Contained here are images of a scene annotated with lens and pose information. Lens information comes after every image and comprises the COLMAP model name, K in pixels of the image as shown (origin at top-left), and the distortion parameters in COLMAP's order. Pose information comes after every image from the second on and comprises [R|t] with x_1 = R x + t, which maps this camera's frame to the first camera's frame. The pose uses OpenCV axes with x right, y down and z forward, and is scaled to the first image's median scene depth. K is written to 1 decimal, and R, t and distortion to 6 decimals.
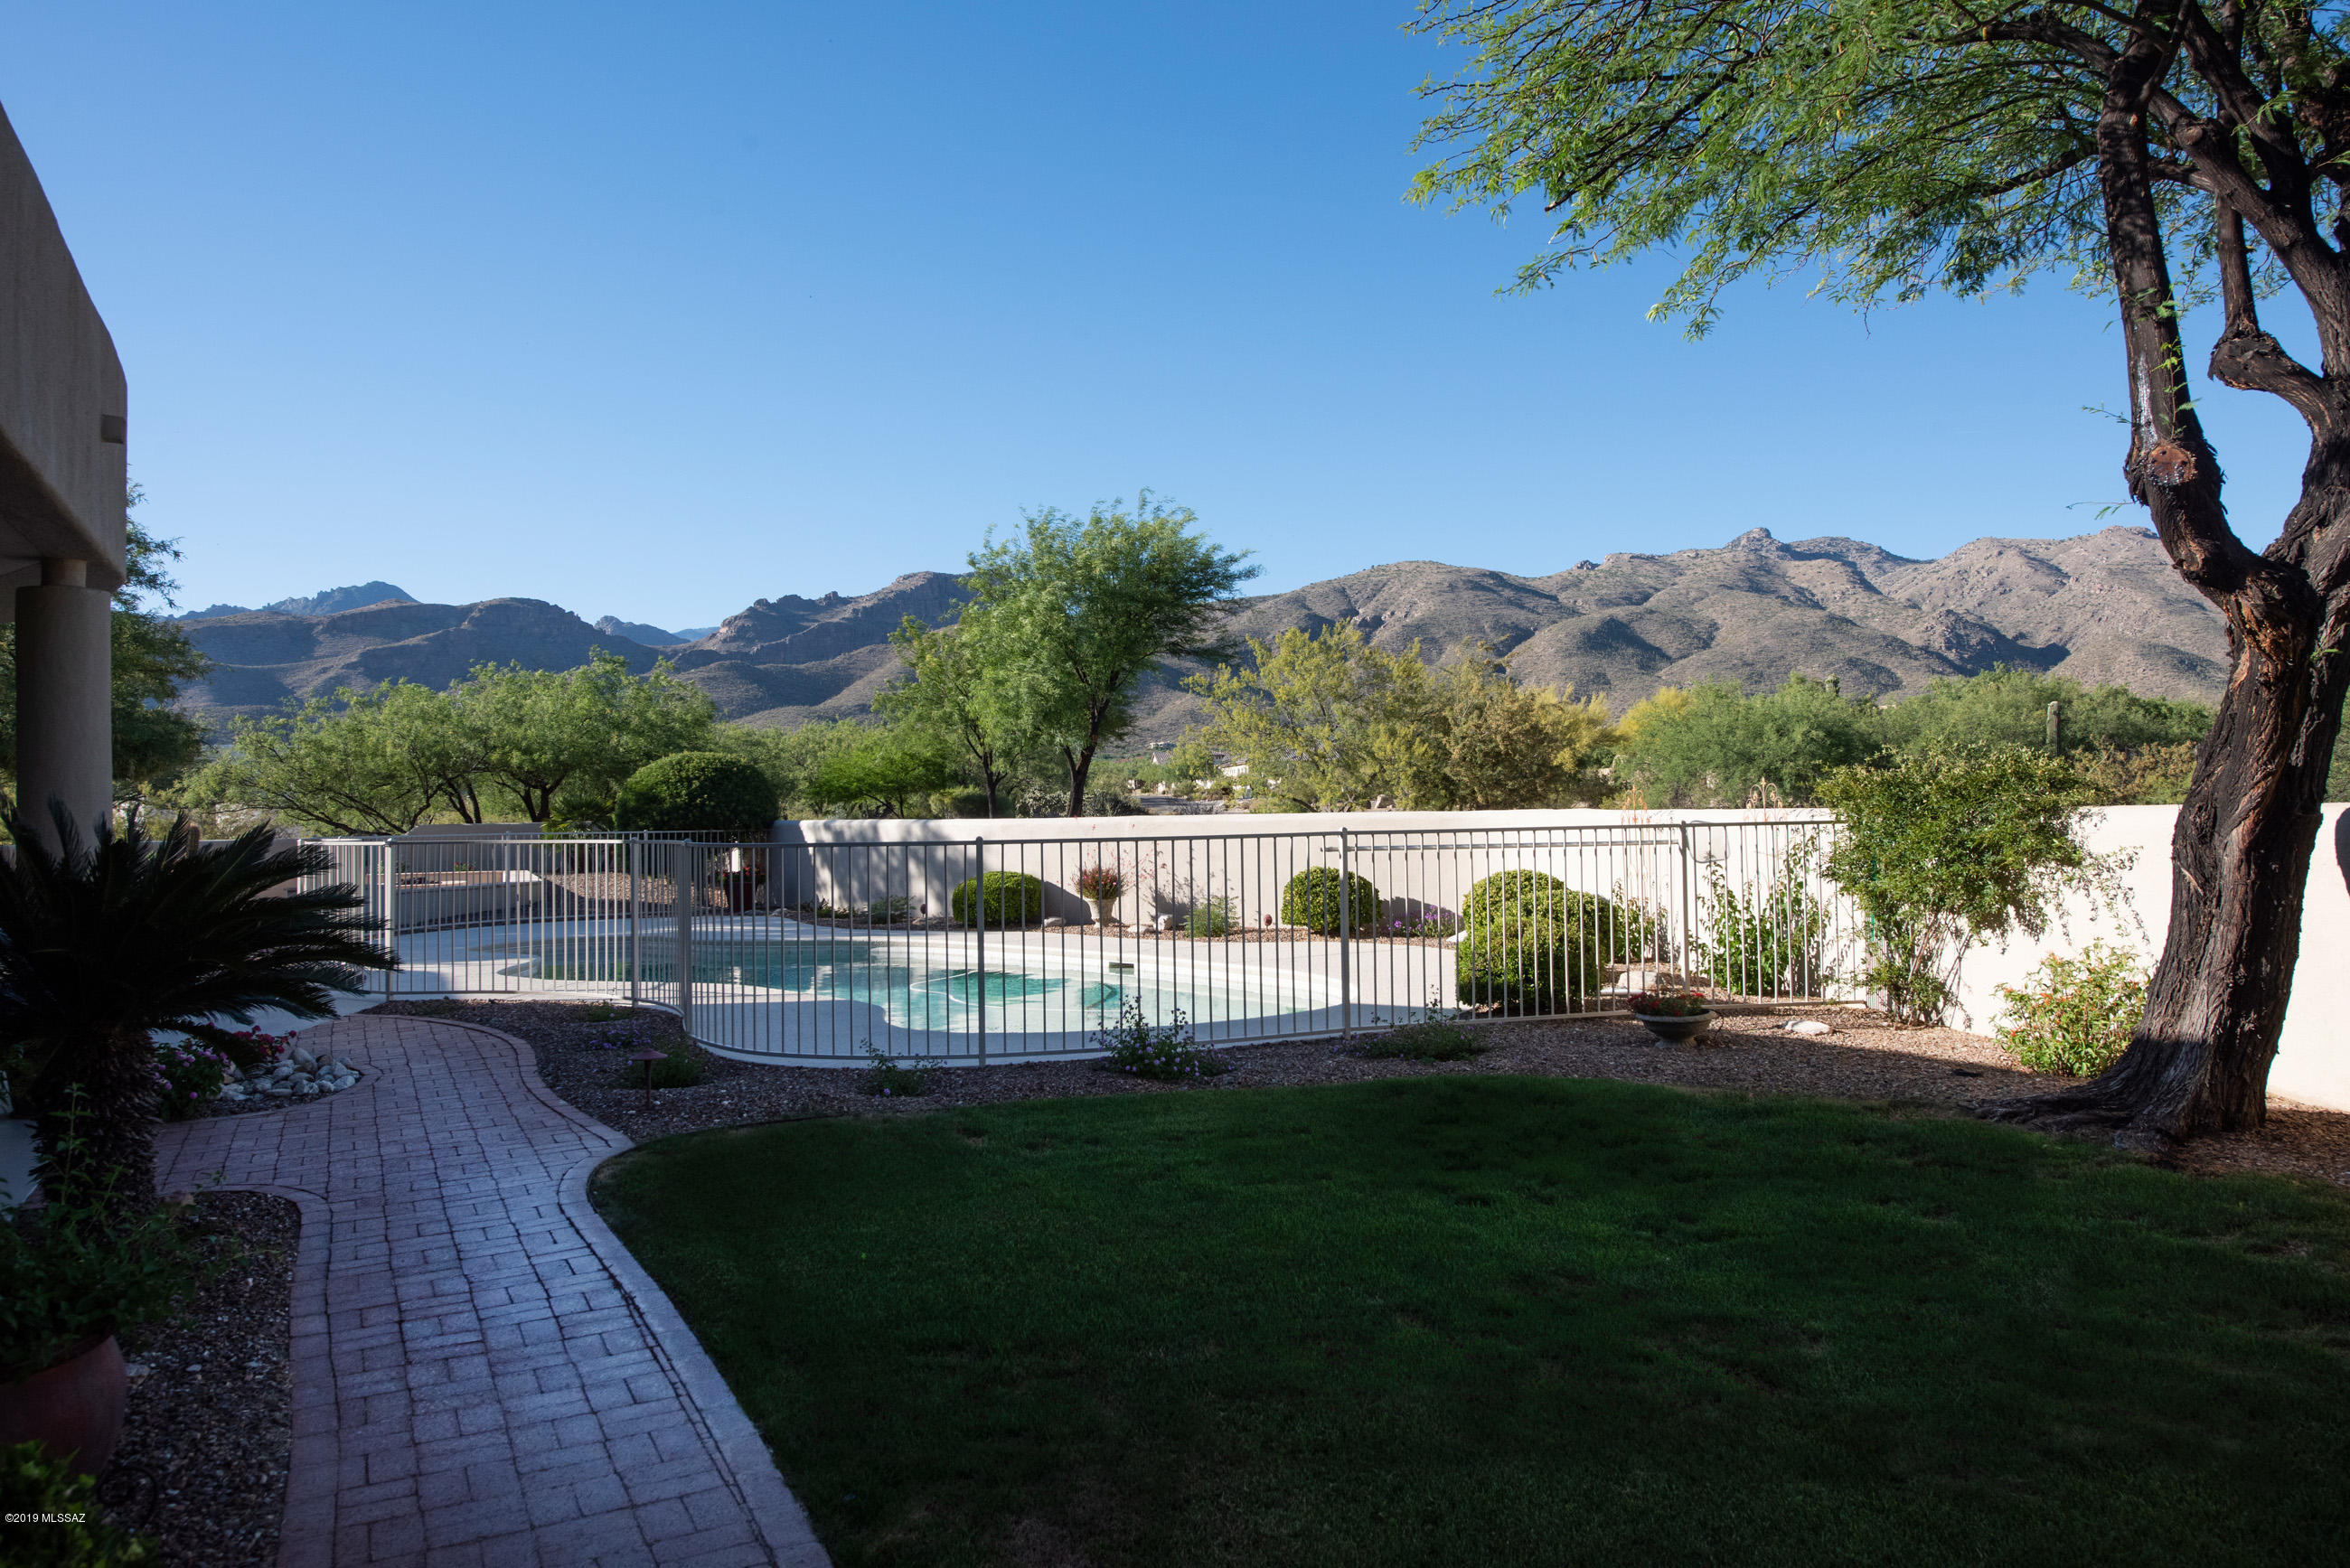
lens RADIAL K [[1613.8, 0, 1175.0], [0, 1613.8, 784.0], [0, 0, 1]] dist [0.000185, 0.000188]
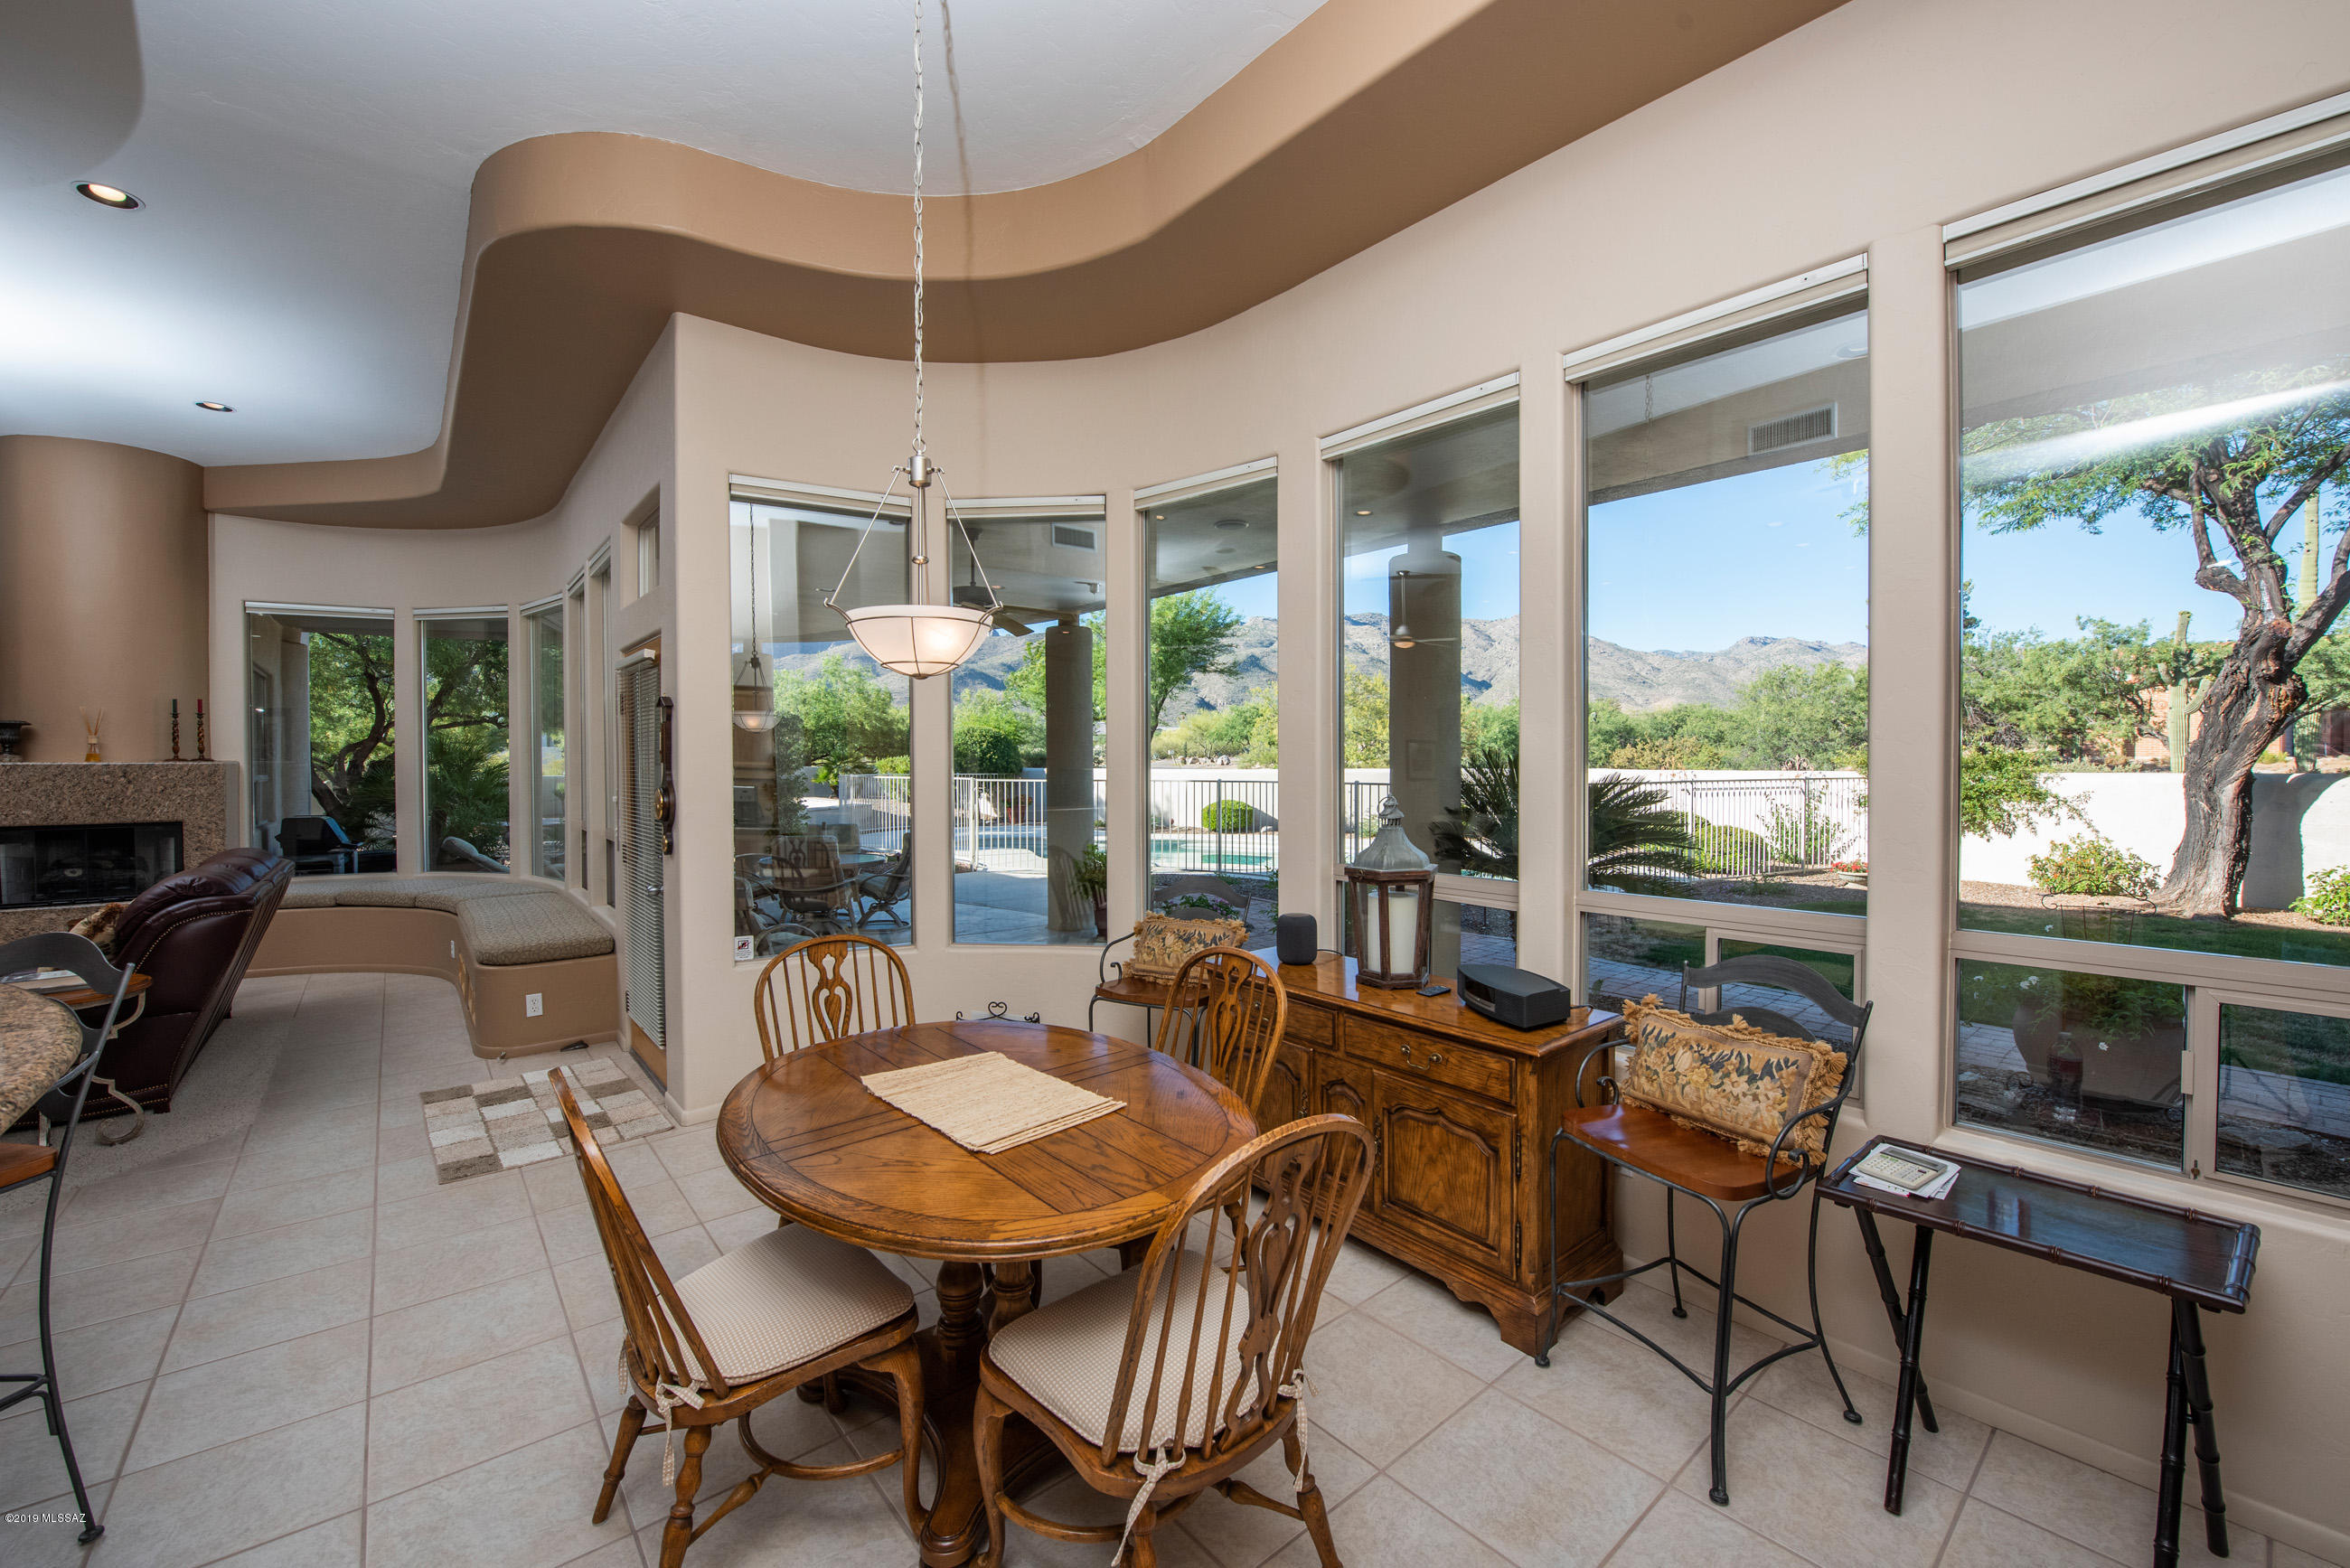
lens RADIAL K [[951.5, 0, 1175.0], [0, 951.5, 784.0], [0, 0, 1]] dist [0.000069, 0.000003]
pose [[0.978265, 0.008880, 0.207169, -0.385274], [-0.017175, 0.999120, 0.038276, -0.000294], [-0.206647, -0.041002, 0.977556, -0.005286]]
